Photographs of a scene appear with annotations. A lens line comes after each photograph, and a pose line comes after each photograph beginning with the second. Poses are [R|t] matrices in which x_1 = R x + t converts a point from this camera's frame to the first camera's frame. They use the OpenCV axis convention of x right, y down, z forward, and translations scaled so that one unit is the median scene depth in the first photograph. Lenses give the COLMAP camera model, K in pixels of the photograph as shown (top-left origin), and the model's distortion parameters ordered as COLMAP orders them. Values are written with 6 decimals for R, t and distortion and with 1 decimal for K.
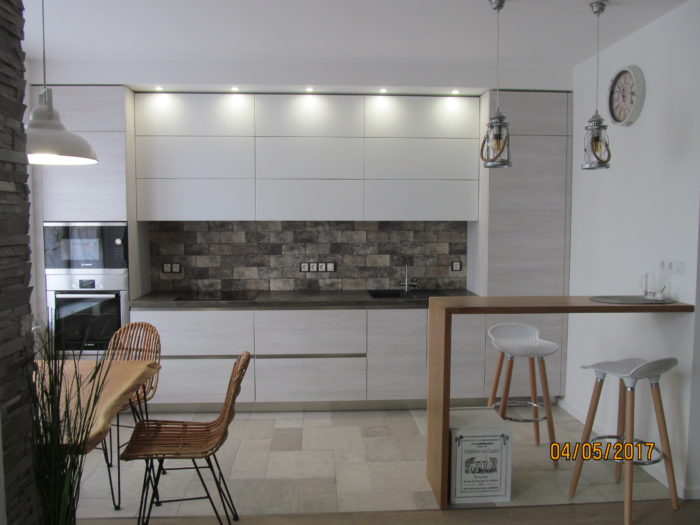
lens RADIAL K [[580.0, 0, 350.0], [0, 580.0, 262.5], [0, 0, 1]] dist [-0.066007, 0.015926]
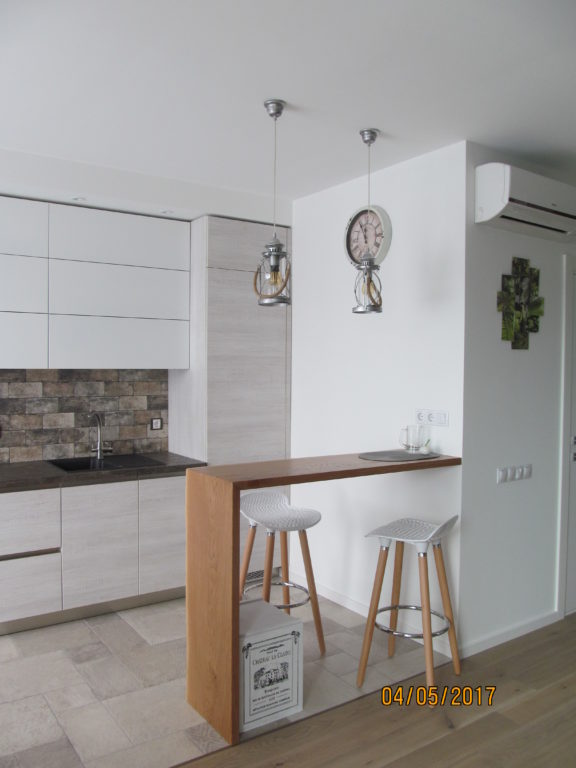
lens RADIAL K [[636.3, 0, 288.0], [0, 636.3, 384.0], [0, 0, 1]] dist [-0.066007, 0.015926]
pose [[0.854530, -0.008098, 0.519339, -0.140010], [0.031528, 0.998843, -0.036302, -0.013535], [-0.518444, 0.047395, 0.853797, 0.152425]]
